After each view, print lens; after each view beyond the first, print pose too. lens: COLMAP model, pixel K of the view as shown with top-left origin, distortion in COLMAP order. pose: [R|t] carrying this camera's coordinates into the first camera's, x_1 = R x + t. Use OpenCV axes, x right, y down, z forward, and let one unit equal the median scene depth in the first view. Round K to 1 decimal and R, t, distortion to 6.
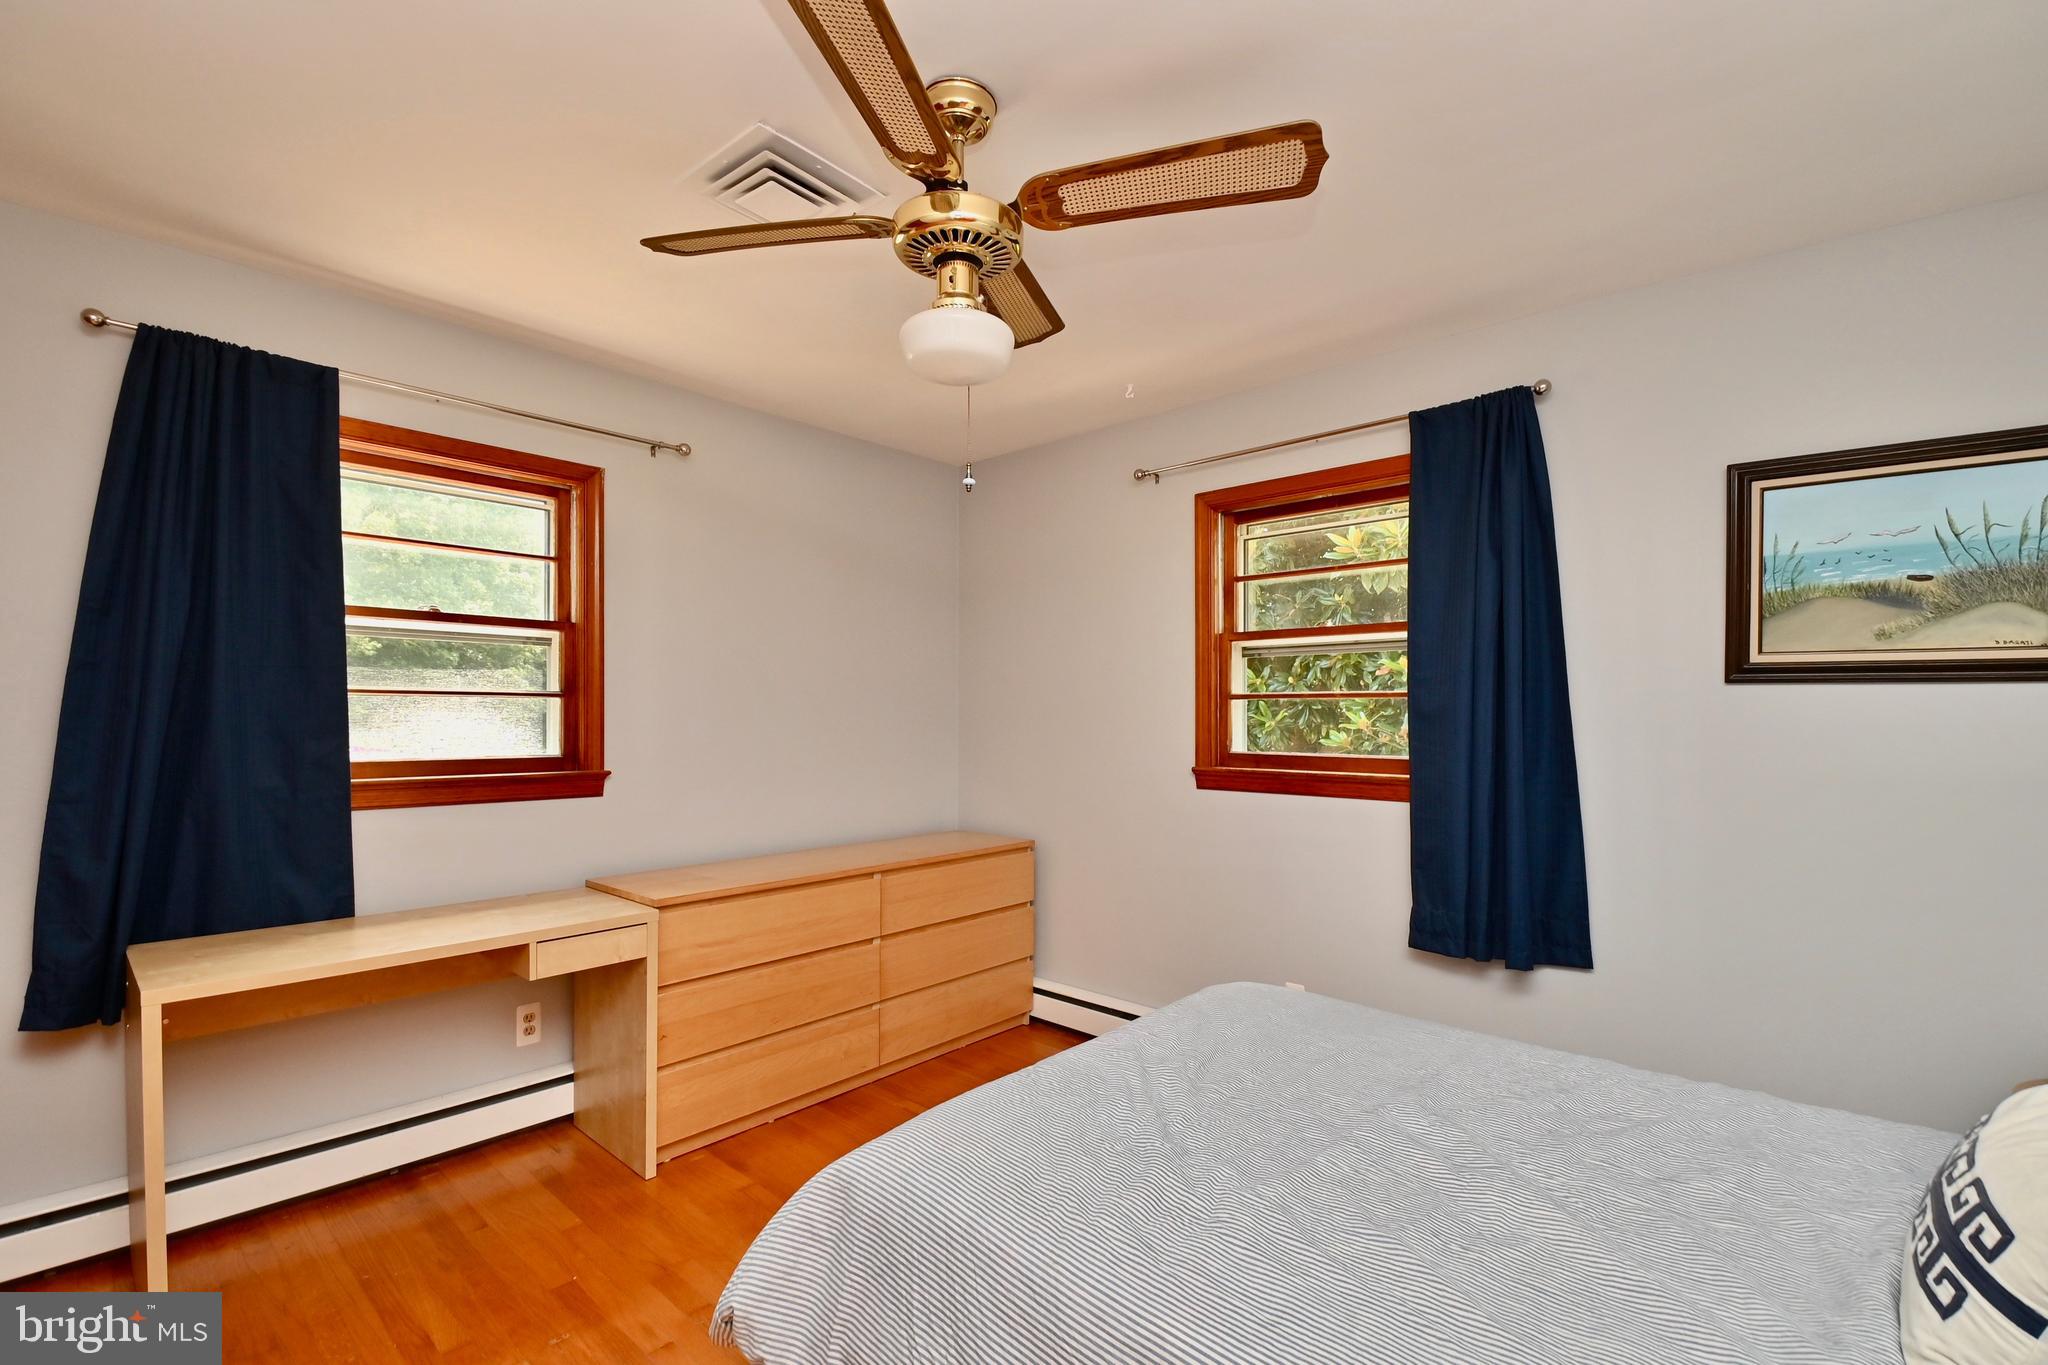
lens RADIAL K [[895.2, 0, 1042.3], [0, 895.2, 714.8], [0, 0, 1]] dist [0.011926, -0.021038]
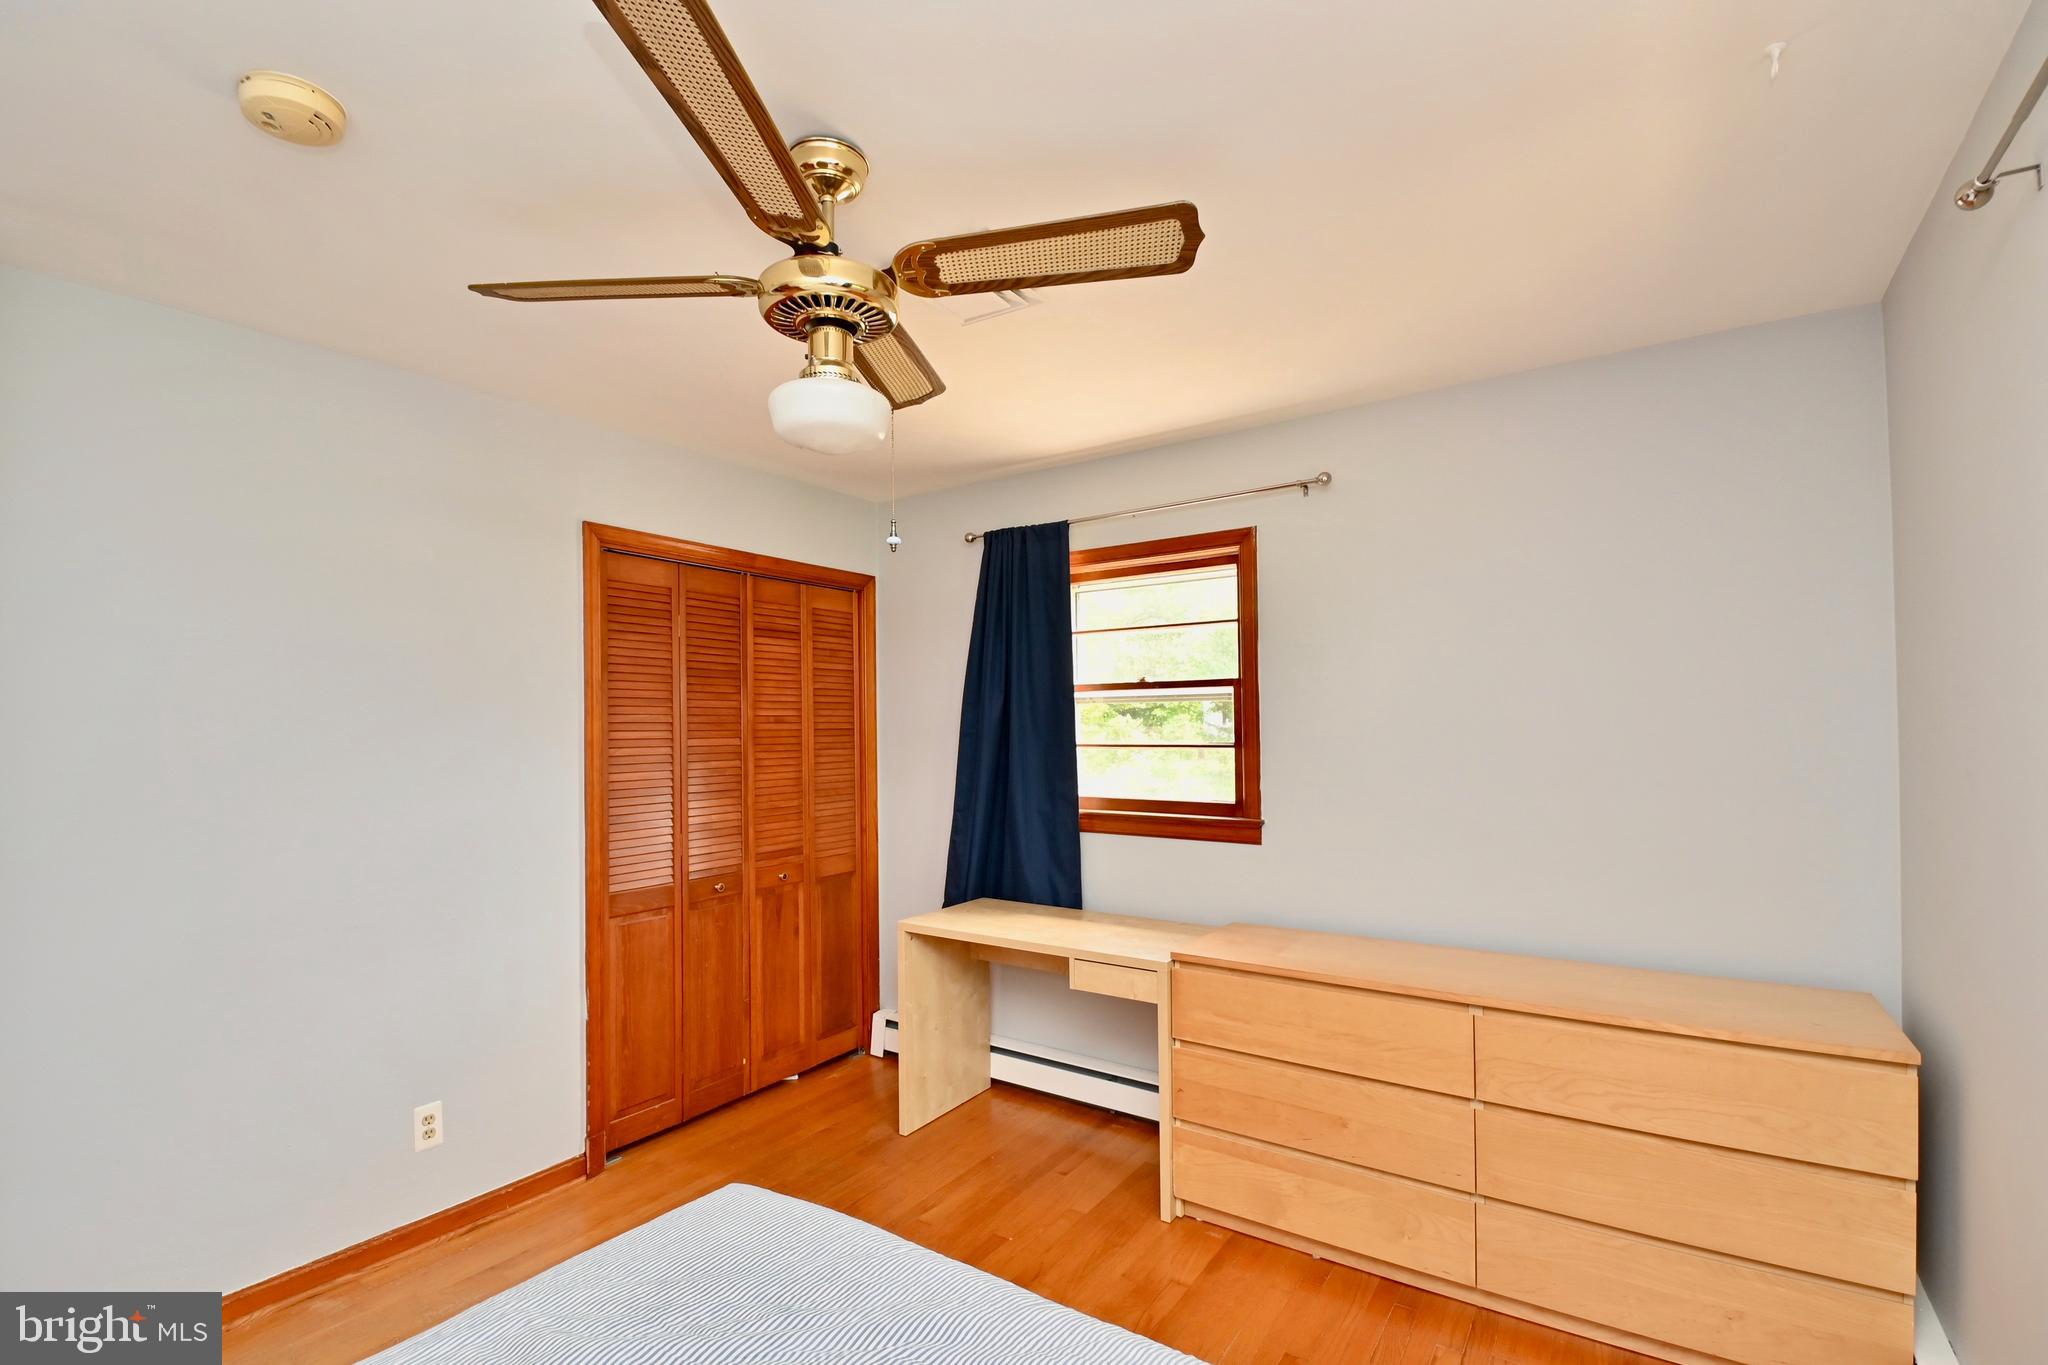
lens RADIAL K [[895.2, 0, 1042.3], [0, 895.2, 714.8], [0, 0, 1]] dist [0.011926, -0.021038]
pose [[0.132587, -0.017161, -0.991023, 0.601205], [0.008393, 0.999834, -0.016191, -0.052883], [0.991136, -0.006171, 0.132709, 0.755627]]
